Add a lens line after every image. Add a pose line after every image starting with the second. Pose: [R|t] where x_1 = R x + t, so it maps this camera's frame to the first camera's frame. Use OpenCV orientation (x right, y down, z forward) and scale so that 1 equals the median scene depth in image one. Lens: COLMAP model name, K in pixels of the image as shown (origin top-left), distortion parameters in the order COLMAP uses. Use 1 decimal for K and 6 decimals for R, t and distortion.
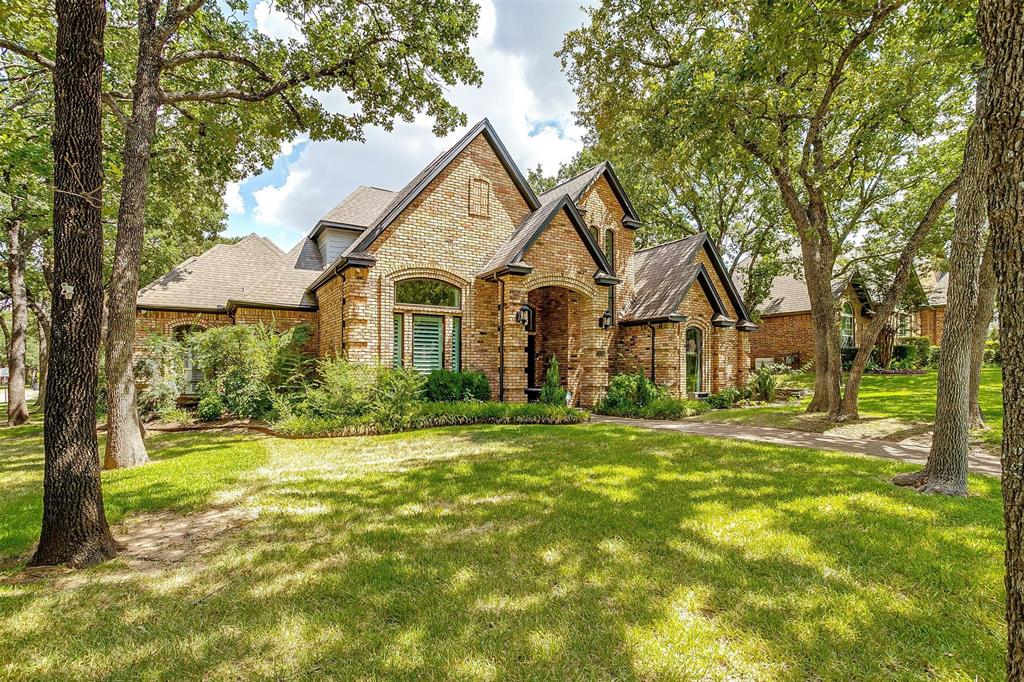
lens RADIAL K [[505.4, 0, 548.7], [0, 505.4, 367.4], [0, 0, 1]] dist [-0.035816, 0.015542]
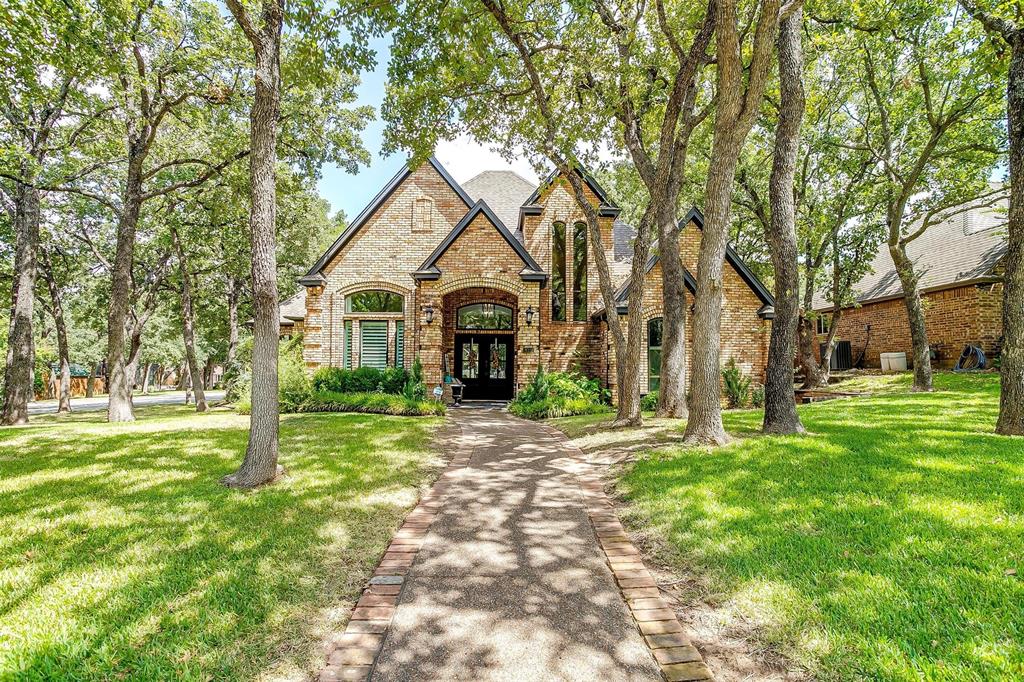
lens RADIAL K [[505.4, 0, 515.7], [0, 505.4, 344.6], [0, 0, 1]] dist [-0.035816, 0.015542]
pose [[0.857770, -0.024010, -0.513473, 0.647642], [0.000169, 0.998922, -0.046427, 0.008186], [0.514034, 0.039736, 0.856849, 0.150411]]
